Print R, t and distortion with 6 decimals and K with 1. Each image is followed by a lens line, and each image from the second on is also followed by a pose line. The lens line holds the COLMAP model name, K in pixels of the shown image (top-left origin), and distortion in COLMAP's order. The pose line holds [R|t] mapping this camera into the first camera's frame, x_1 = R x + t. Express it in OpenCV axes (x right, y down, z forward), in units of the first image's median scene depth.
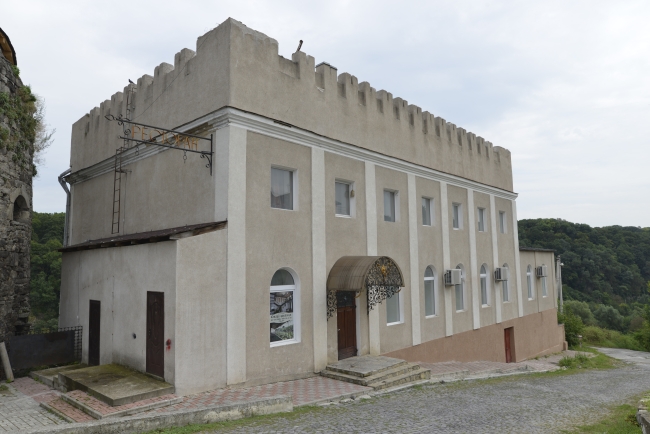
lens RADIAL K [[448.0, 0, 326.3], [0, 448.0, 217.3], [0, 0, 1]] dist [-0.056178, 0.051154]
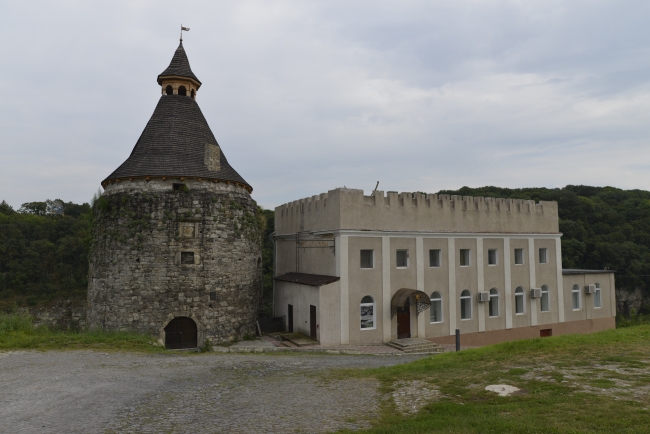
lens RADIAL K [[448.0, 0, 326.3], [0, 448.0, 217.3], [0, 0, 1]] dist [-0.056178, 0.051154]
pose [[0.928556, -0.017671, -0.370771, 0.487658], [0.031682, 0.998994, 0.031733, -0.314614], [0.369837, -0.041213, 0.928182, -1.003782]]
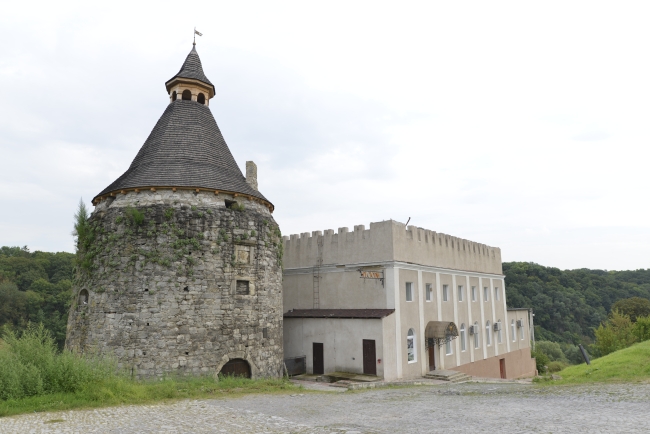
lens RADIAL K [[448.0, 0, 326.3], [0, 448.0, 217.3], [0, 0, 1]] dist [-0.056178, 0.051154]
pose [[0.998564, 0.018655, 0.050220, -0.571366], [-0.014396, 0.996373, -0.083865, -0.220219], [-0.051602, 0.083022, 0.995211, -1.114071]]
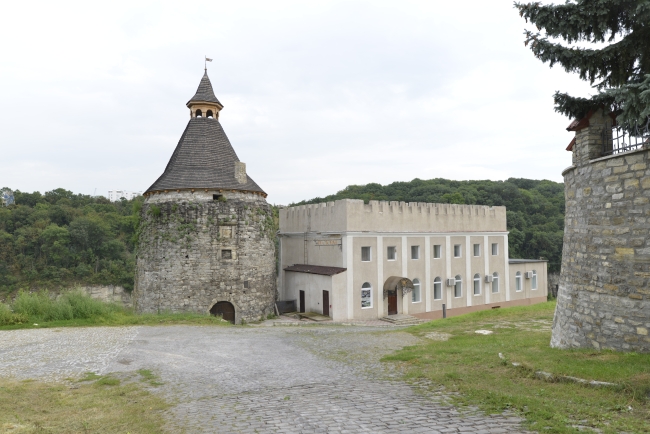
lens RADIAL K [[448.0, 0, 326.3], [0, 448.0, 217.3], [0, 0, 1]] dist [-0.056178, 0.051154]
pose [[0.963731, -0.006138, -0.266804, 0.381131], [0.023626, 0.997772, 0.062386, -0.436538], [0.265827, -0.066427, 0.961729, -1.618370]]
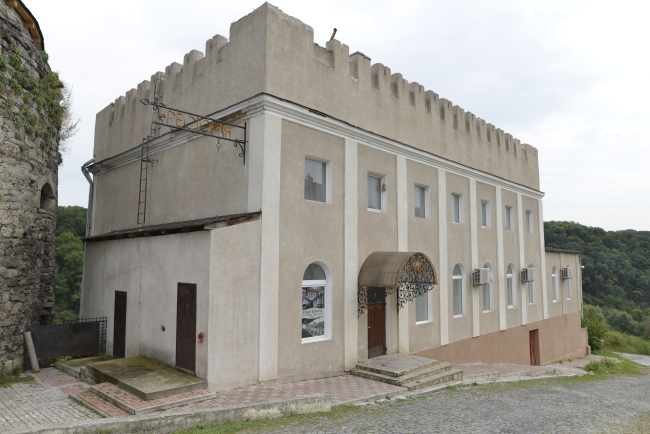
lens RADIAL K [[448.0, 0, 326.3], [0, 448.0, 217.3], [0, 0, 1]] dist [-0.056178, 0.051154]
pose [[0.999579, 0.019204, -0.021753, -0.048045], [-0.019128, 0.999810, 0.003696, 0.011075], [0.021820, -0.003278, 0.999757, 0.028932]]
